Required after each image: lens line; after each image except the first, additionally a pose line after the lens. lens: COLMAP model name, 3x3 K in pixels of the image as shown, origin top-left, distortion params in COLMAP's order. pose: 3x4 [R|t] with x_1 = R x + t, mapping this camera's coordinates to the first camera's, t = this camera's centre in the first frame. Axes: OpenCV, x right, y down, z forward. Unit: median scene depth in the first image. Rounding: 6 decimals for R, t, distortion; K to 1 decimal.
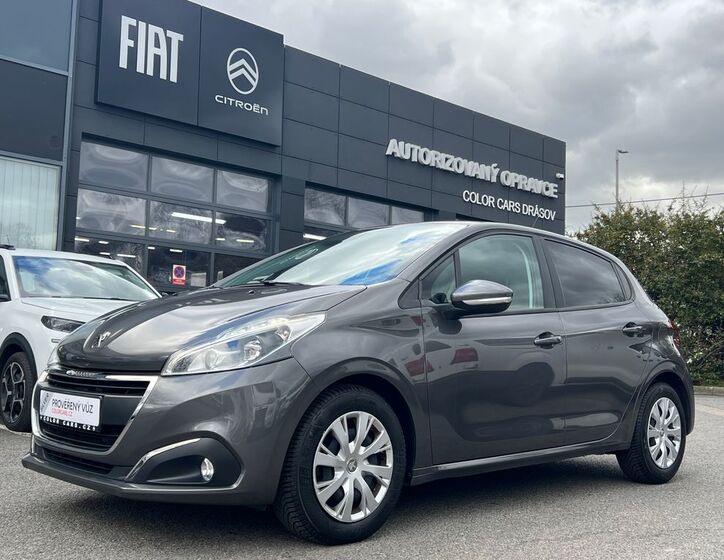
lens RADIAL K [[879.7, 0, 362.0], [0, 879.7, 263.5], [0, 0, 1]] dist [-0.008900, -0.020936]
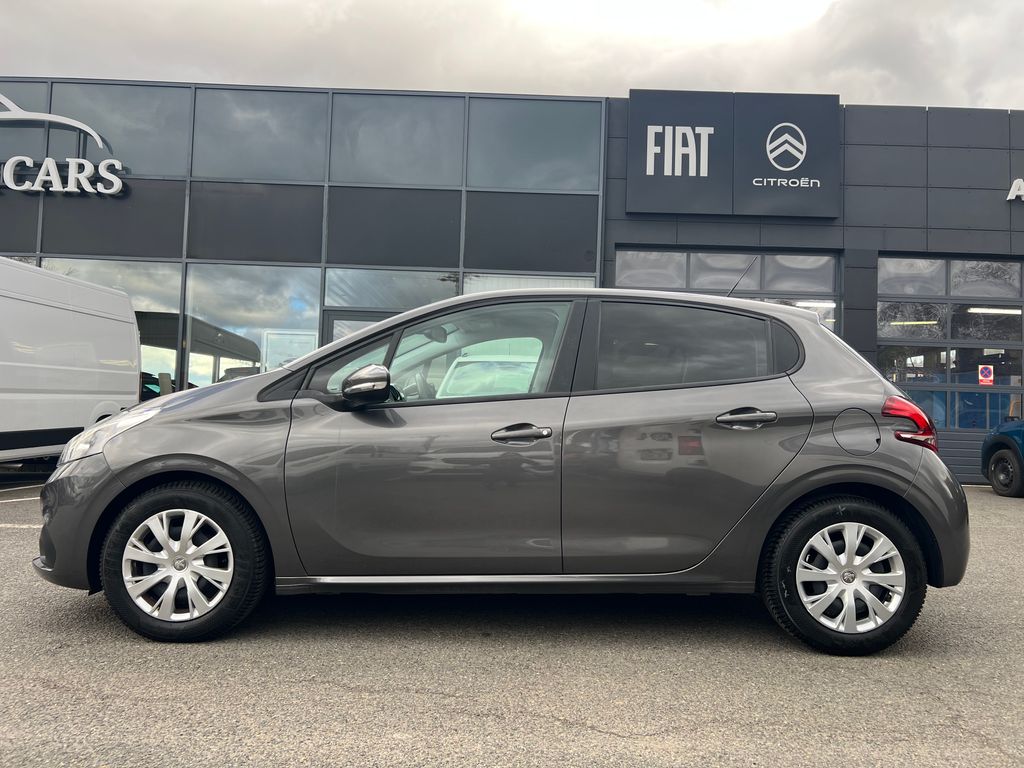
lens RADIAL K [[779.8, 0, 507.2], [0, 779.8, 386.5], [0, 0, 1]] dist [0.002643, -0.002480]
pose [[0.703802, -0.045615, -0.708931, 0.265906], [0.069372, 0.997580, 0.004683, 0.016374], [0.707001, -0.052476, 0.705263, 0.200115]]
